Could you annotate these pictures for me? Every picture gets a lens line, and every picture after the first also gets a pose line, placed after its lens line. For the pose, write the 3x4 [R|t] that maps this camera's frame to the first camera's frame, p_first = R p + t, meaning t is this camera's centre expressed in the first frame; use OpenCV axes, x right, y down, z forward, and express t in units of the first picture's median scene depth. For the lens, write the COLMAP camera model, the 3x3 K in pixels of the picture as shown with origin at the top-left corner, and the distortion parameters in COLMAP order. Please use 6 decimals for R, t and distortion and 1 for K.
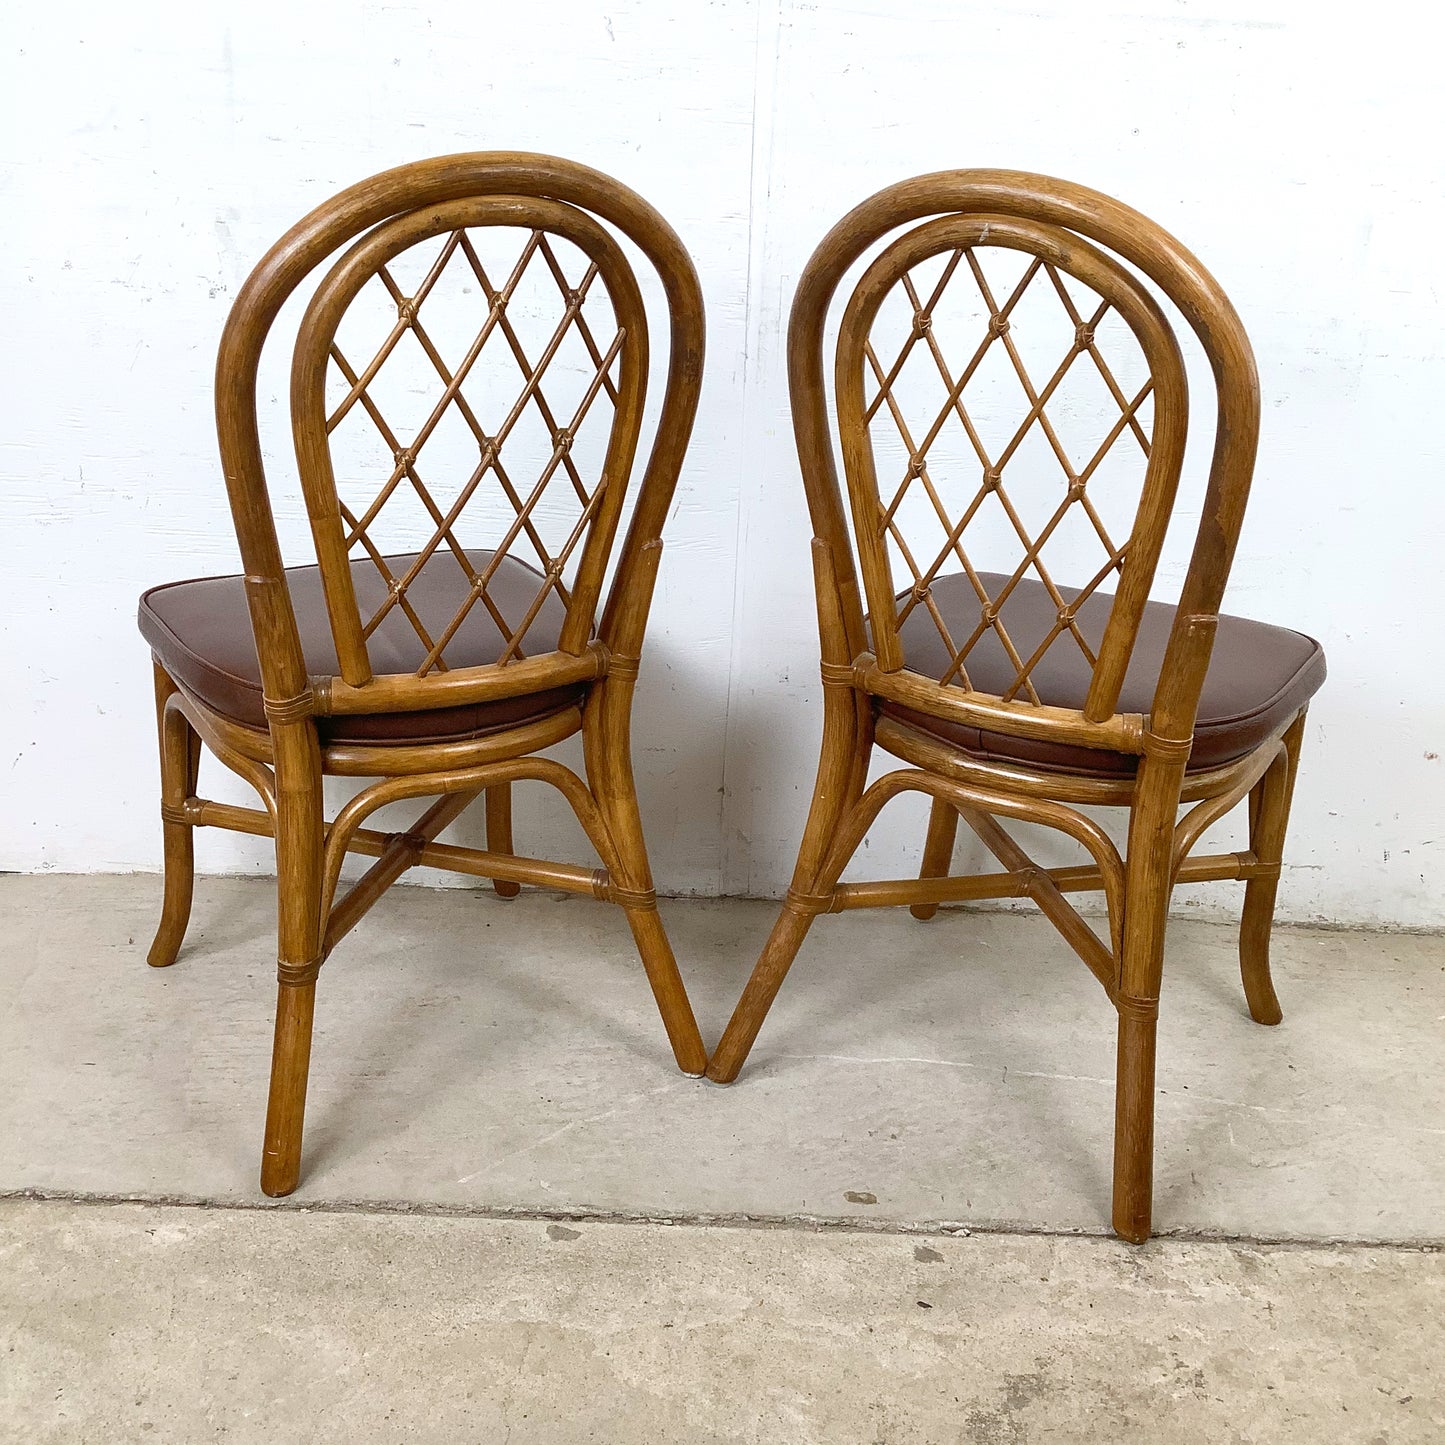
lens RADIAL K [[1733.3, 0, 726.3], [0, 1733.3, 724.0], [0, 0, 1]] dist [0.156847, -0.364287]
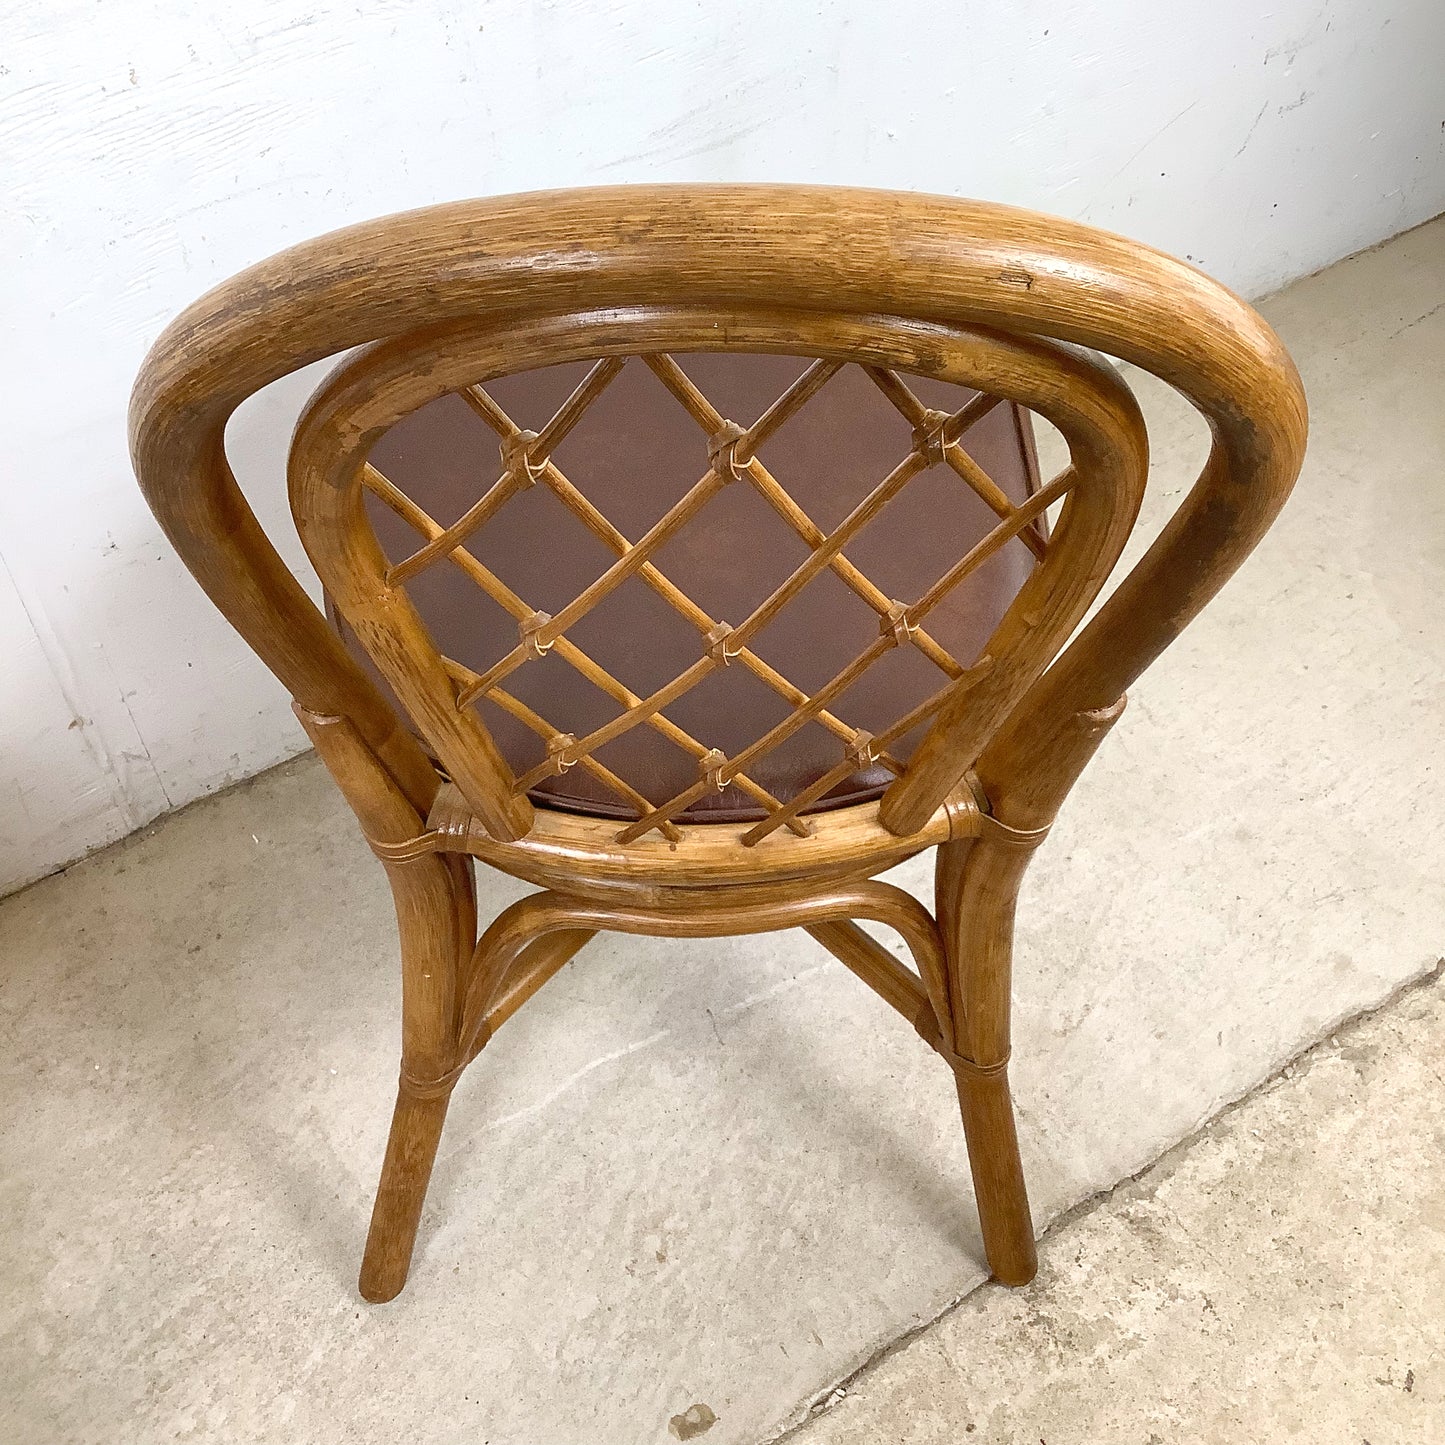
lens RADIAL K [[1734.3, 0, 723.8], [0, 1734.3, 722.0], [0, 0, 1]] dist [0.154194, -0.336132]
pose [[0.834579, -0.458163, 0.305884, -0.001286], [0.206249, 0.774739, 0.597696, -0.387239], [-0.510822, -0.435737, 0.741076, 0.607690]]
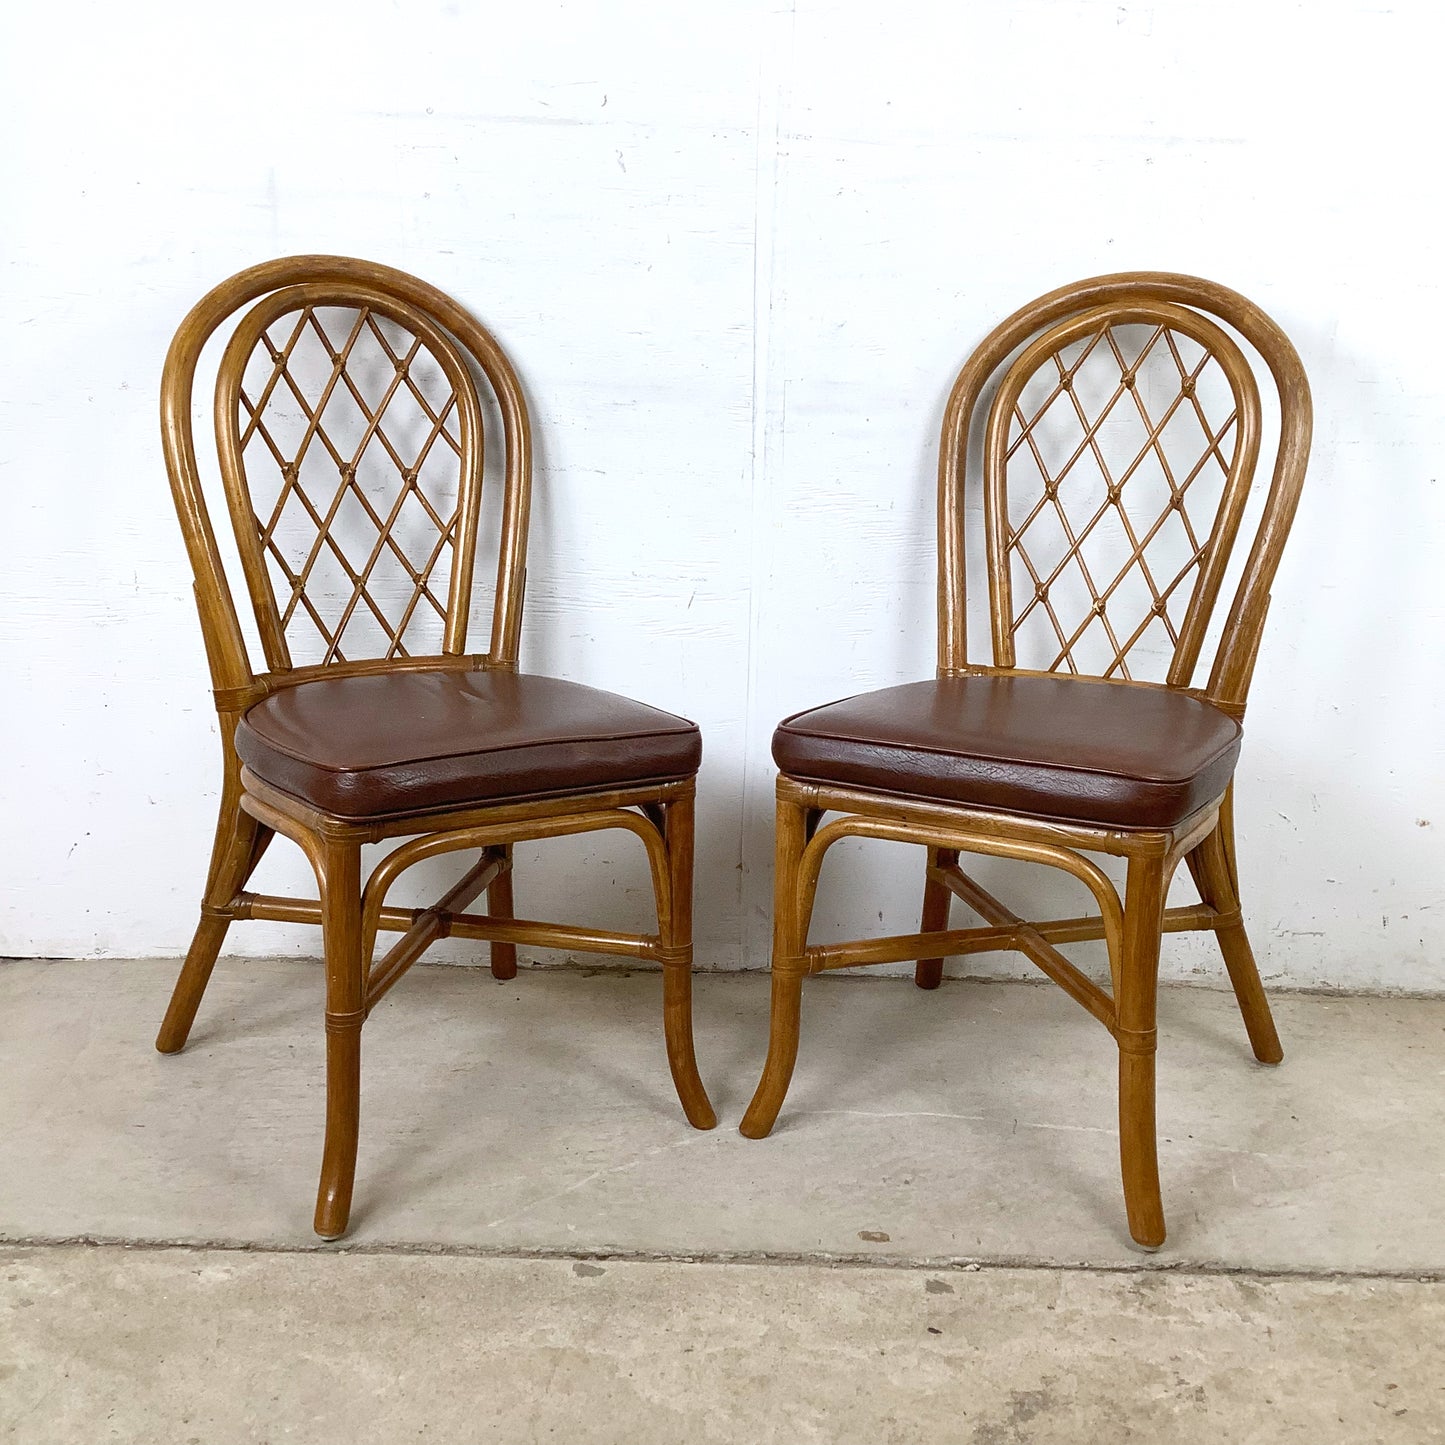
lens RADIAL K [[1734.3, 0, 723.8], [0, 1734.3, 722.0], [0, 0, 1]] dist [0.154194, -0.336132]
pose [[0.999585, -0.019399, -0.021302, 0.016097], [0.017579, 0.996431, -0.082559, 0.052106], [0.022827, 0.082151, 0.996358, -0.068027]]
